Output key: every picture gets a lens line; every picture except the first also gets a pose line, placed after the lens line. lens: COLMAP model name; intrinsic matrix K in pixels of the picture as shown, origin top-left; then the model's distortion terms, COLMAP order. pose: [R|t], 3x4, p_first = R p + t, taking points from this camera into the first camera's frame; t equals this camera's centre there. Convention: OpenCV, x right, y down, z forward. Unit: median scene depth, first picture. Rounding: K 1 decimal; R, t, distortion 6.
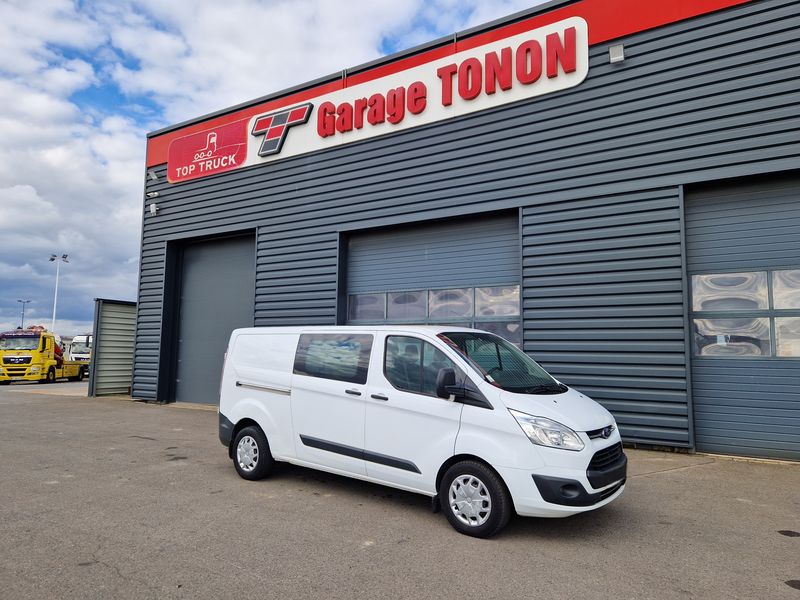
lens RADIAL K [[536.5, 0, 396.1], [0, 536.5, 297.7], [0, 0, 1]] dist [0.066237, -0.054422]
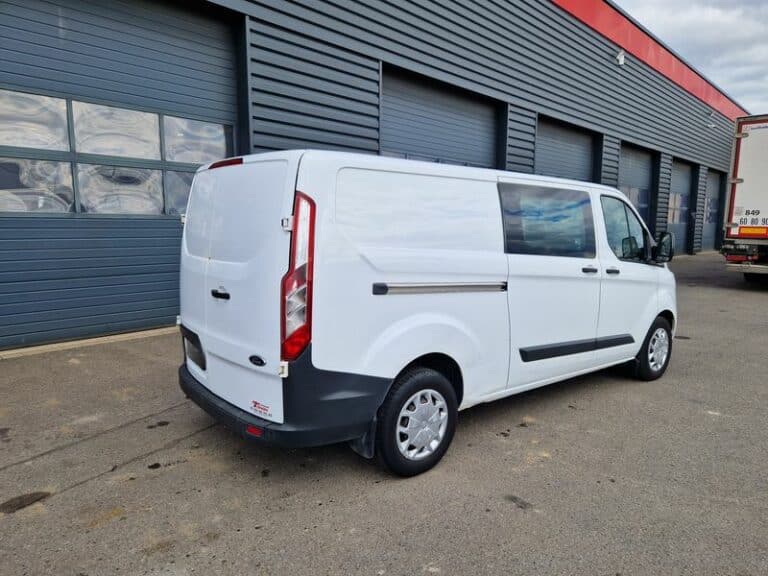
lens RADIAL K [[516.3, 0, 384.0], [0, 516.3, 288.0], [0, 0, 1]] dist [0.068143, -0.053349]
pose [[0.211790, -0.129805, 0.968657, -0.828569], [-0.104740, 0.982417, 0.154550, 0.116178], [-0.971687, -0.134189, 0.194470, 1.111608]]
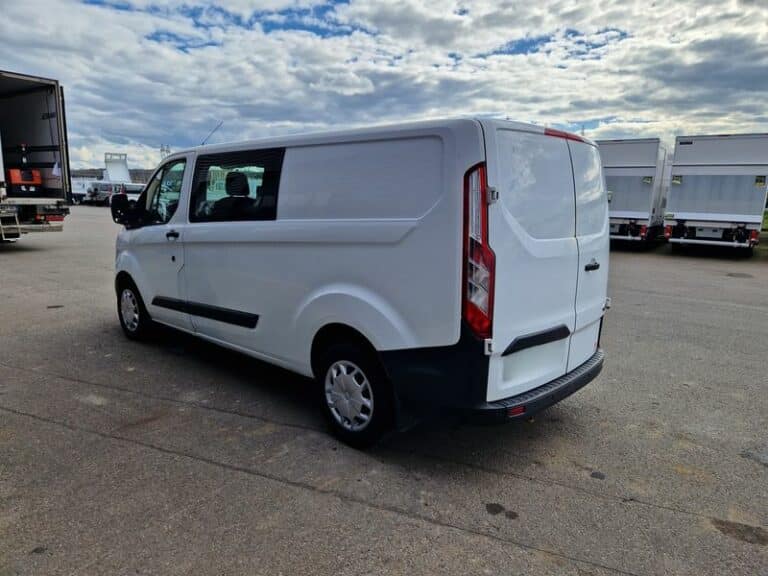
lens RADIAL K [[516.3, 0, 384.0], [0, 516.3, 288.0], [0, 0, 1]] dist [0.068143, -0.053349]
pose [[-0.997051, -0.039943, 0.065534, -0.184438], [-0.034486, 0.996003, 0.082392, 0.203411], [-0.068563, 0.079889, -0.994443, 1.929477]]
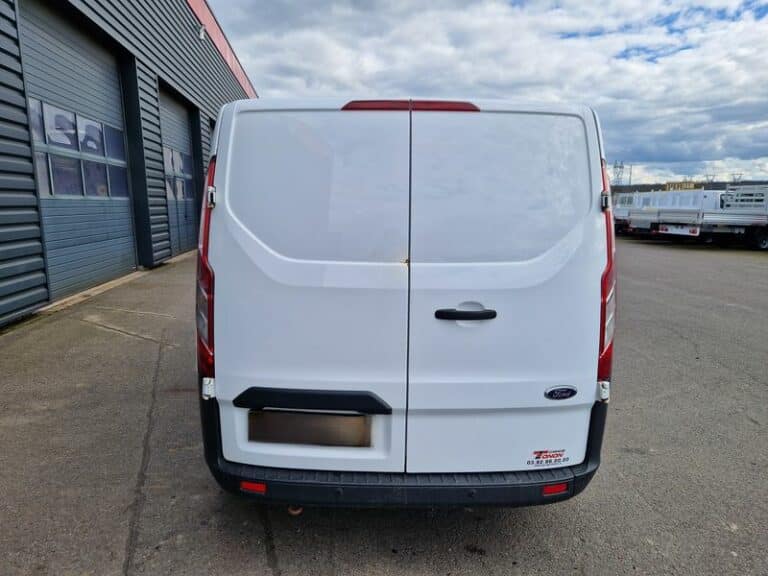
lens RADIAL K [[515.1, 0, 380.3], [0, 515.1, 285.8], [0, 0, 1]] dist [0.066237, -0.054422]
pose [[-0.627558, -0.134968, 0.766782, -0.581935], [-0.089143, 0.990839, 0.101448, 0.171993], [-0.773449, -0.004689, -0.633841, 1.620054]]
